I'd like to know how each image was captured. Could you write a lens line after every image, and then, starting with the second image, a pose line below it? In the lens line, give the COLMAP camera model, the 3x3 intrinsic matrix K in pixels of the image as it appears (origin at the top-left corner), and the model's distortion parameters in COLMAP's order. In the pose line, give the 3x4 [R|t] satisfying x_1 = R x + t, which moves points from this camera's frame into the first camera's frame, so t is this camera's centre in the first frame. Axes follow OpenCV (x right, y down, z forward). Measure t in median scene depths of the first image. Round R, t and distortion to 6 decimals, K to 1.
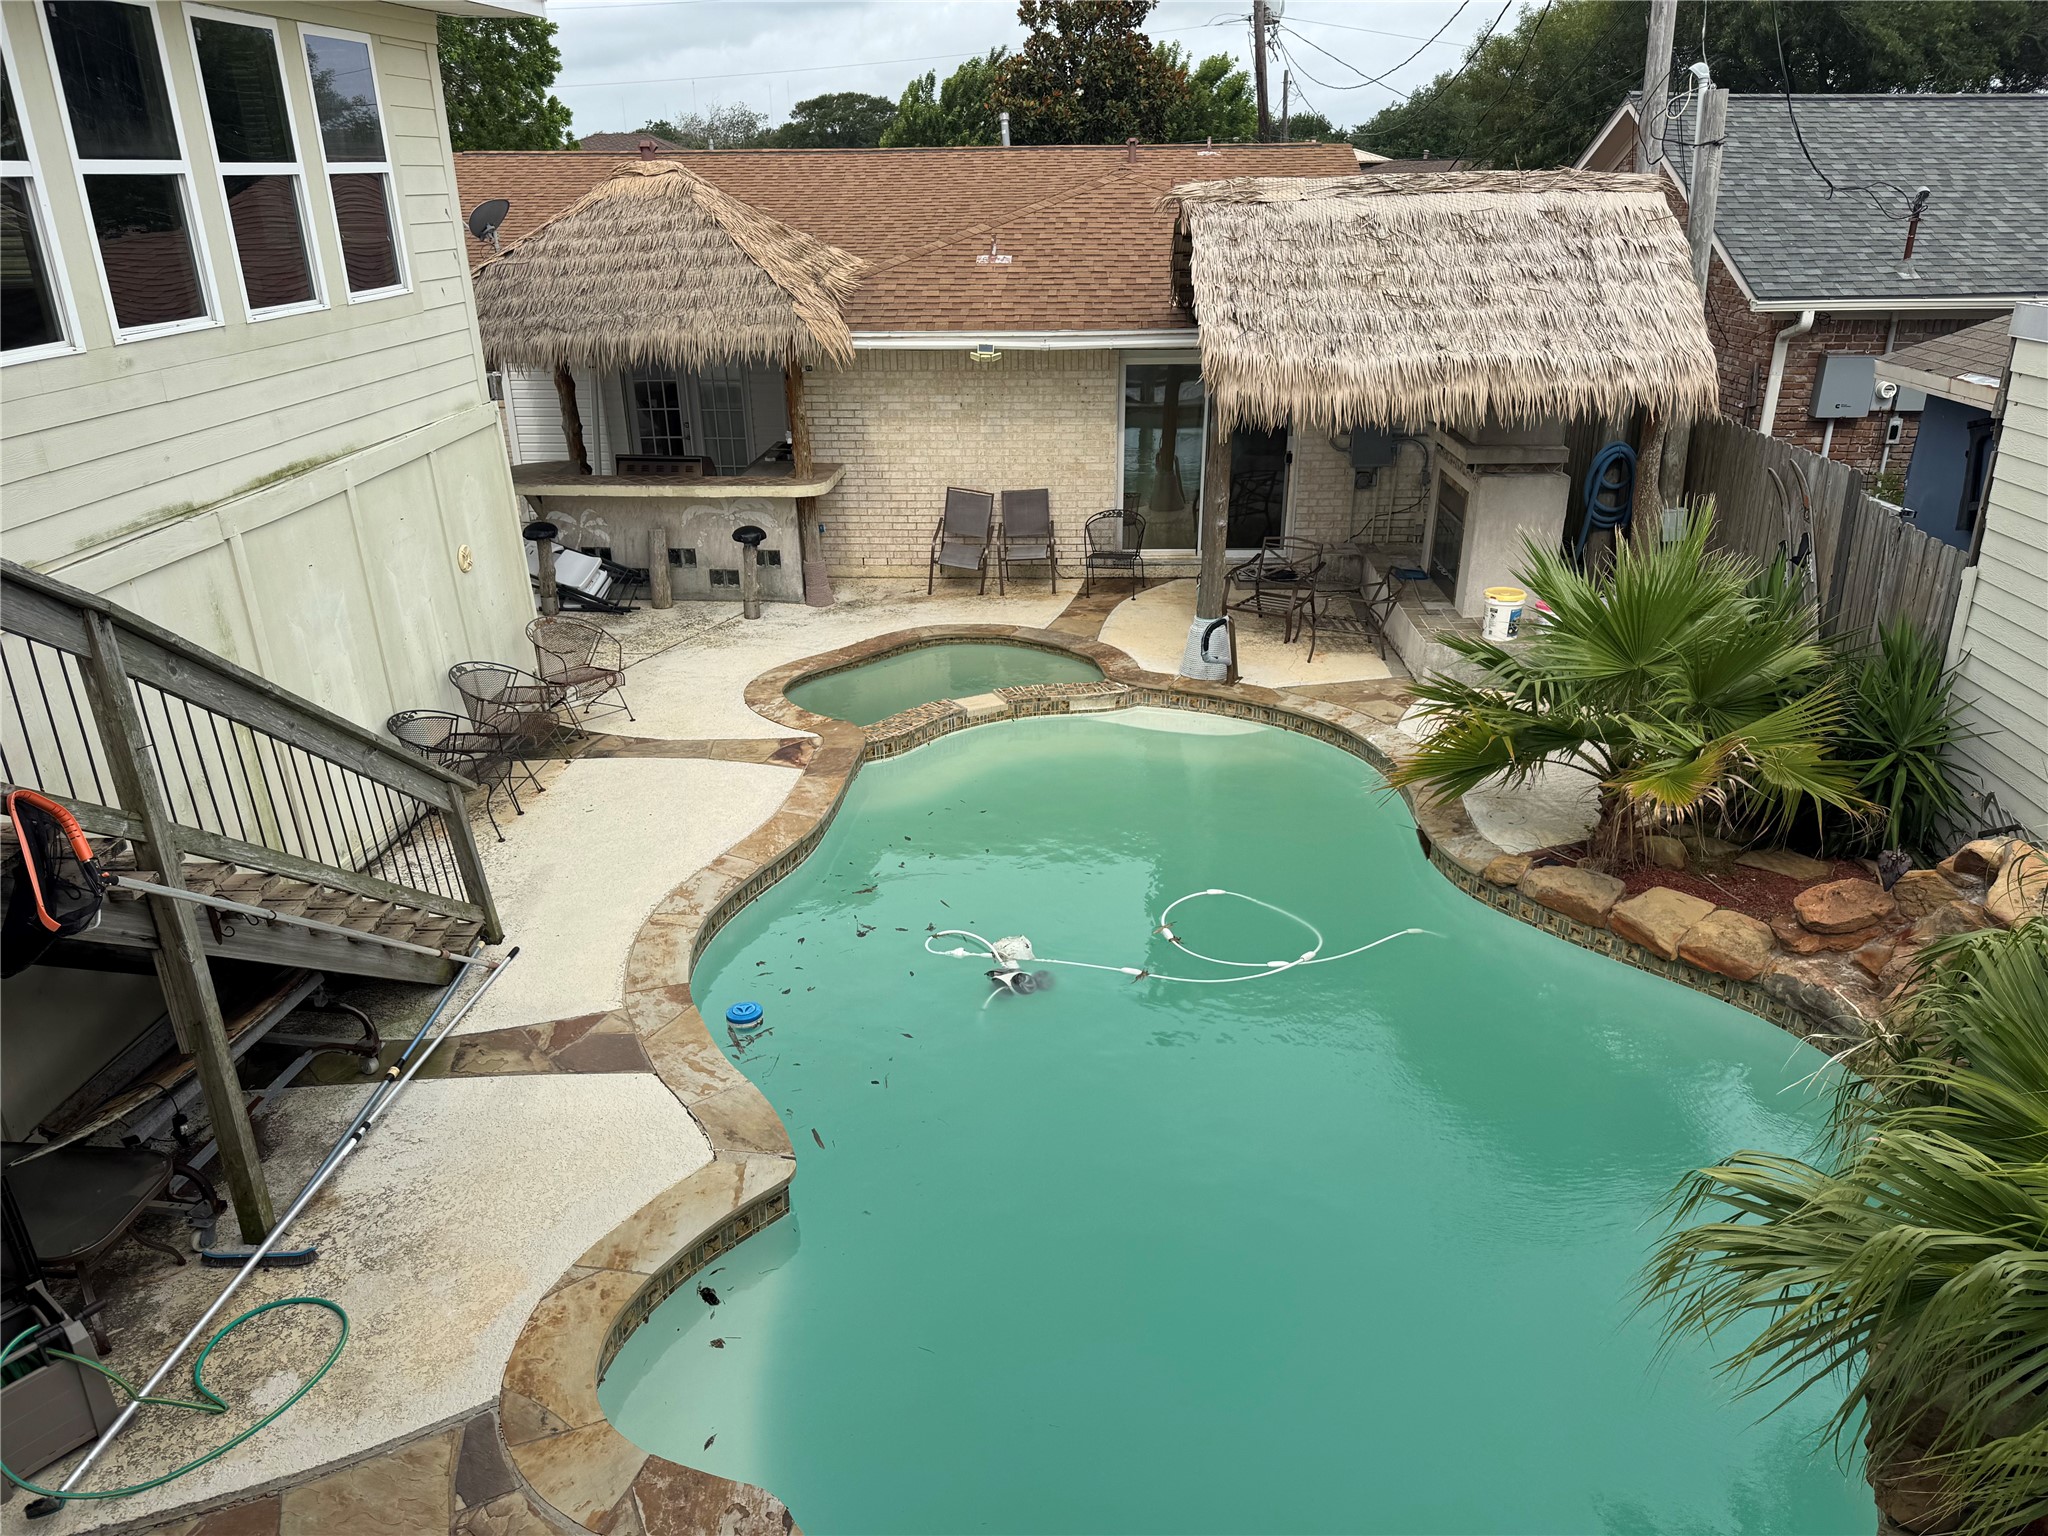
lens RADIAL K [[1468.0, 0, 1027.3], [0, 1468.0, 830.7], [0, 0, 1]] dist [0.070717, -0.082337]
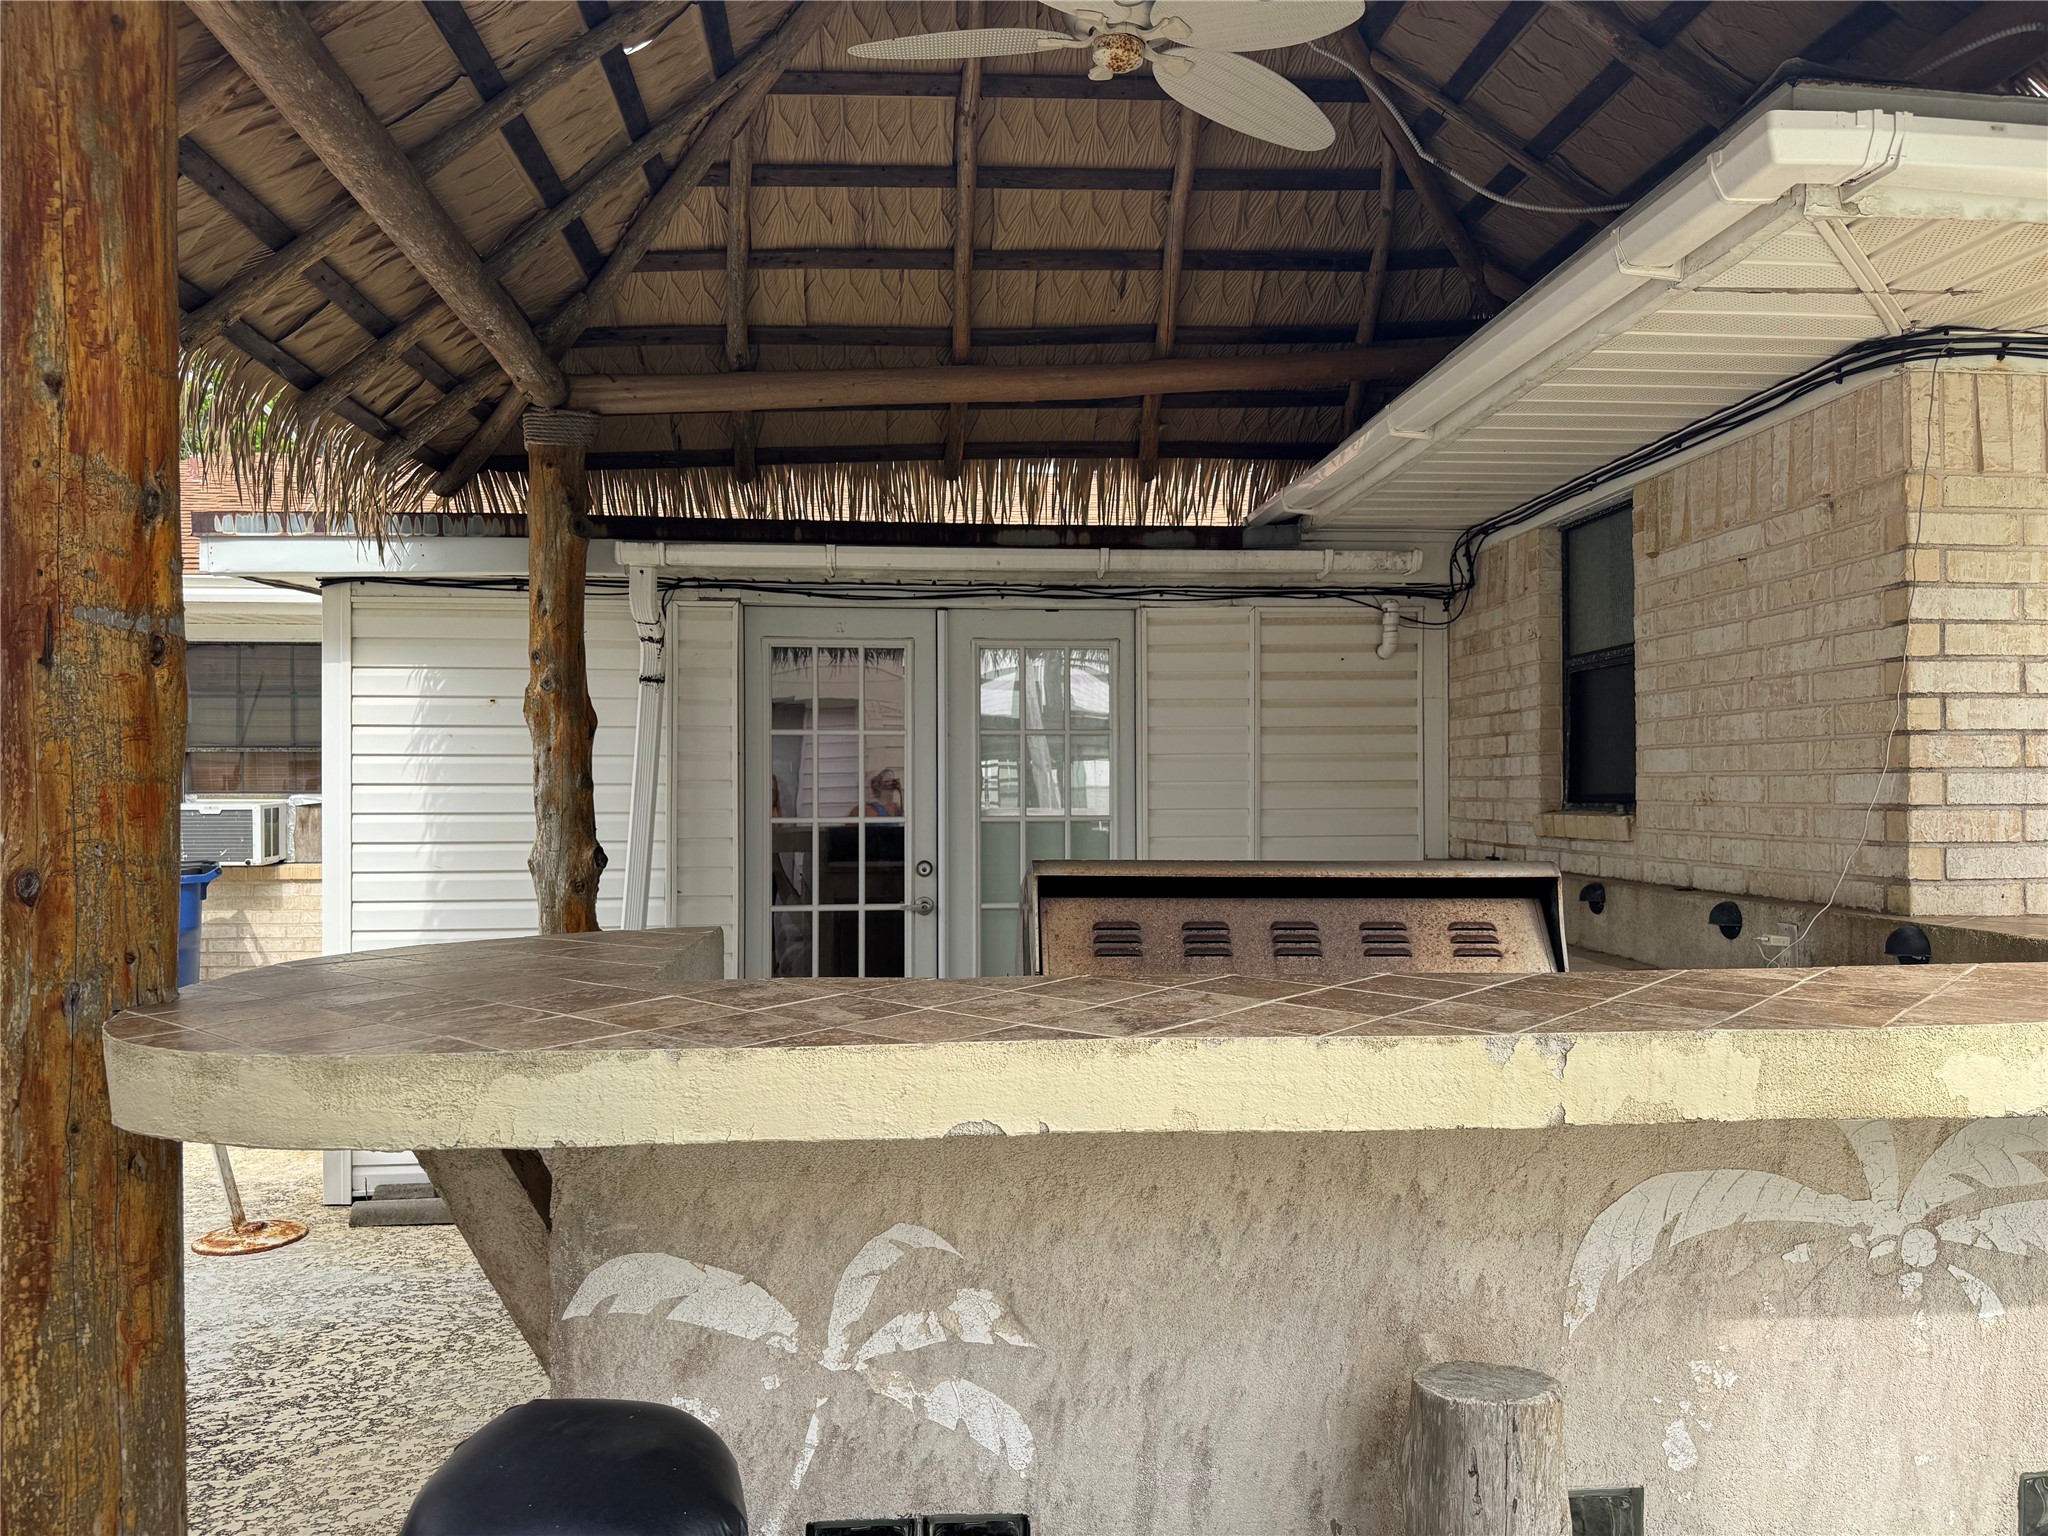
lens RADIAL K [[1440.6, 0, 1024.0], [0, 1440.6, 768.0], [0, 0, 1]] dist [0.000231, -0.007829]
pose [[0.992104, 0.008691, 0.125115, -0.371536], [0.044485, 0.908346, -0.415848, -0.246850], [-0.117262, 0.418130, 0.900787, 1.067462]]
